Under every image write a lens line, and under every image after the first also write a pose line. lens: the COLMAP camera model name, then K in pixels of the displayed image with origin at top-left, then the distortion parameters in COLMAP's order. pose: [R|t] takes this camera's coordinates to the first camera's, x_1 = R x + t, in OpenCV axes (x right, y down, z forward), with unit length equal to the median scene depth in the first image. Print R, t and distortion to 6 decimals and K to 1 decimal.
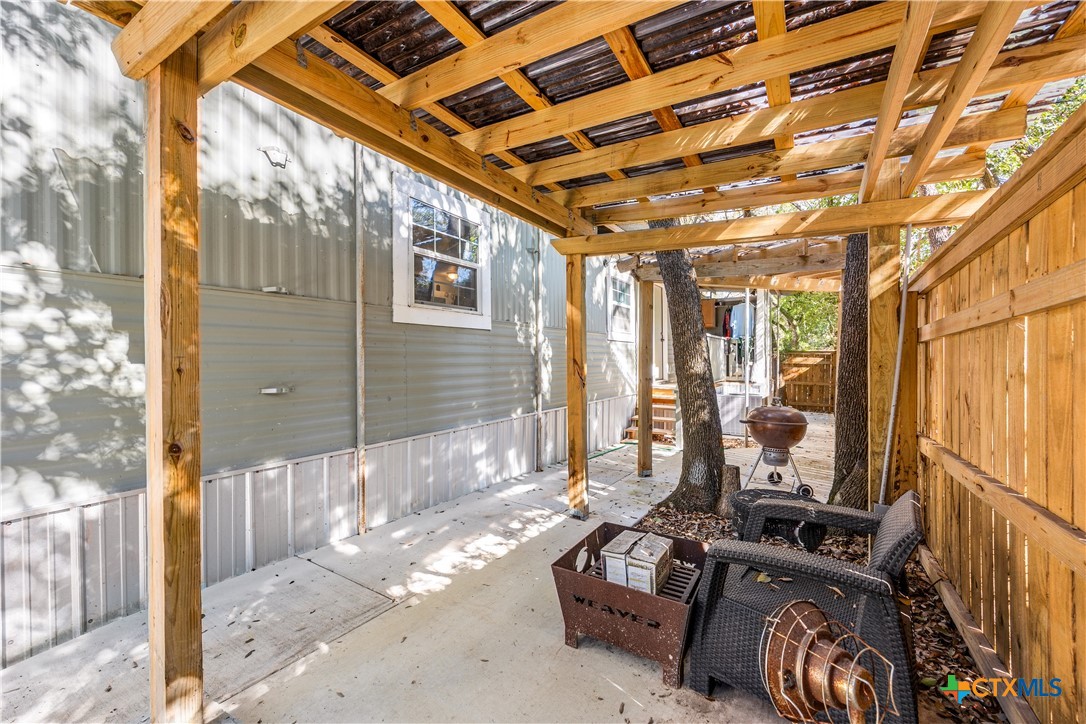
lens RADIAL K [[421.1, 0, 550.4], [0, 421.1, 358.5], [0, 0, 1]] dist [-0.000345, -0.000016]
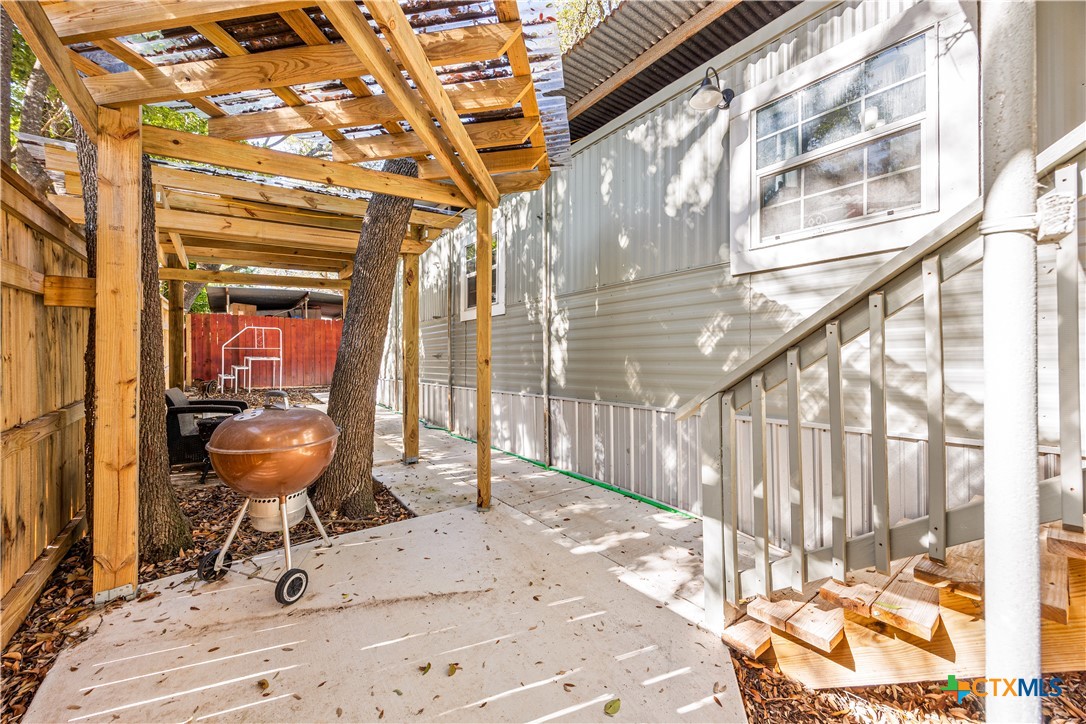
lens RADIAL K [[421.1, 0, 550.4], [0, 421.1, 358.5], [0, 0, 1]] dist [-0.000345, -0.000016]
pose [[-0.336426, -0.002914, -0.941706, 0.877124], [-0.003126, 0.999993, -0.001977, 0.055468], [0.941705, 0.002279, -0.336433, 1.441177]]
